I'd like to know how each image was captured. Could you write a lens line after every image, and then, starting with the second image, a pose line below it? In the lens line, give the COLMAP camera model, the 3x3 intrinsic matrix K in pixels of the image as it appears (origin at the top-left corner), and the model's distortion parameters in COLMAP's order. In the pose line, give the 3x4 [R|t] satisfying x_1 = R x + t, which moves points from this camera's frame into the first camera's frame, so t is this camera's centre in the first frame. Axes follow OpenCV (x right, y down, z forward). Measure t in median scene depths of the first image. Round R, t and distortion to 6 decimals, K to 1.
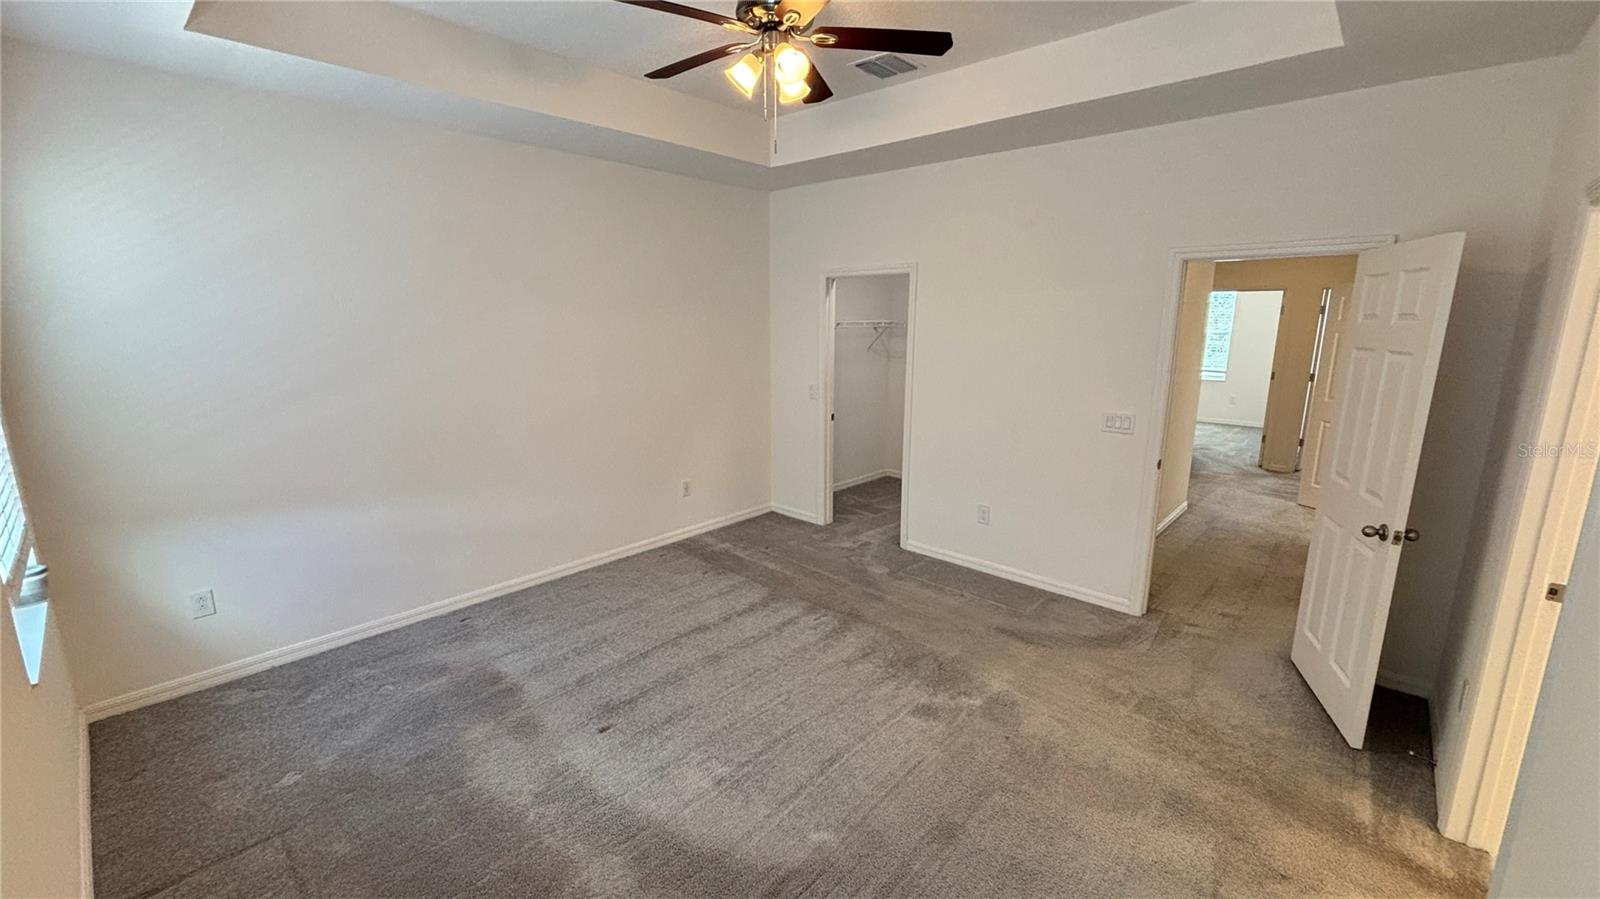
lens RADIAL K [[645.9, 0, 798.8], [0, 645.9, 456.1], [0, 0, 1]] dist [-0.000931, 0.000705]
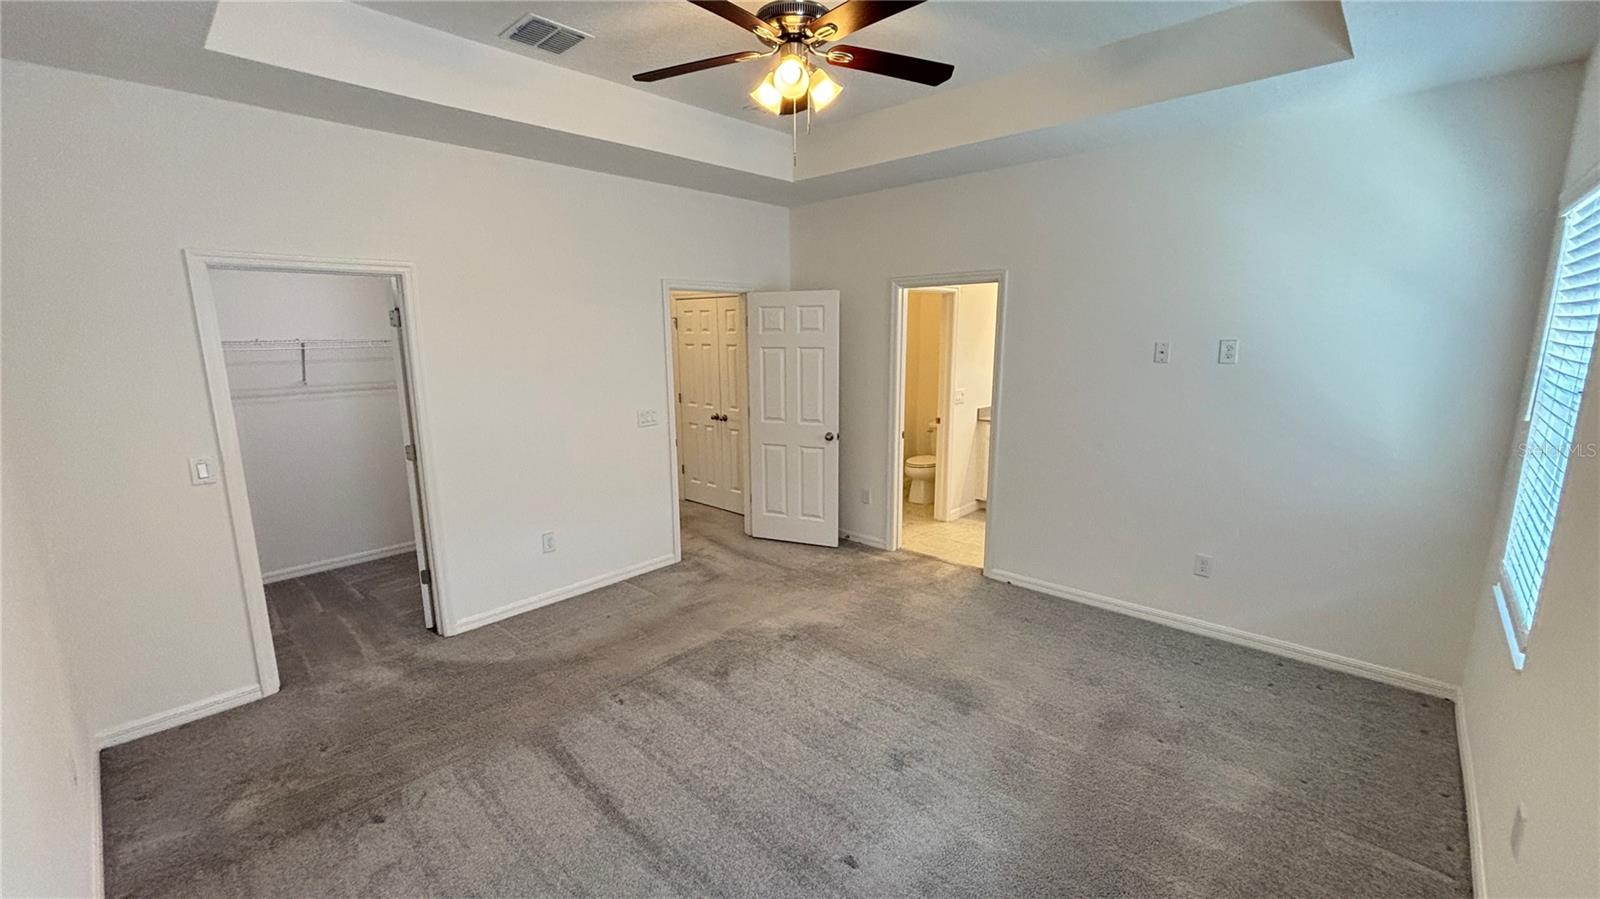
lens RADIAL K [[645.9, 0, 800.8], [0, 645.9, 447.7], [0, 0, 1]] dist [-0.000931, 0.000705]
pose [[-0.013238, -0.182223, 0.983168, -0.701368], [0.214047, 0.959945, 0.180801, -0.150740], [-0.976734, 0.212838, 0.026297, 0.676468]]
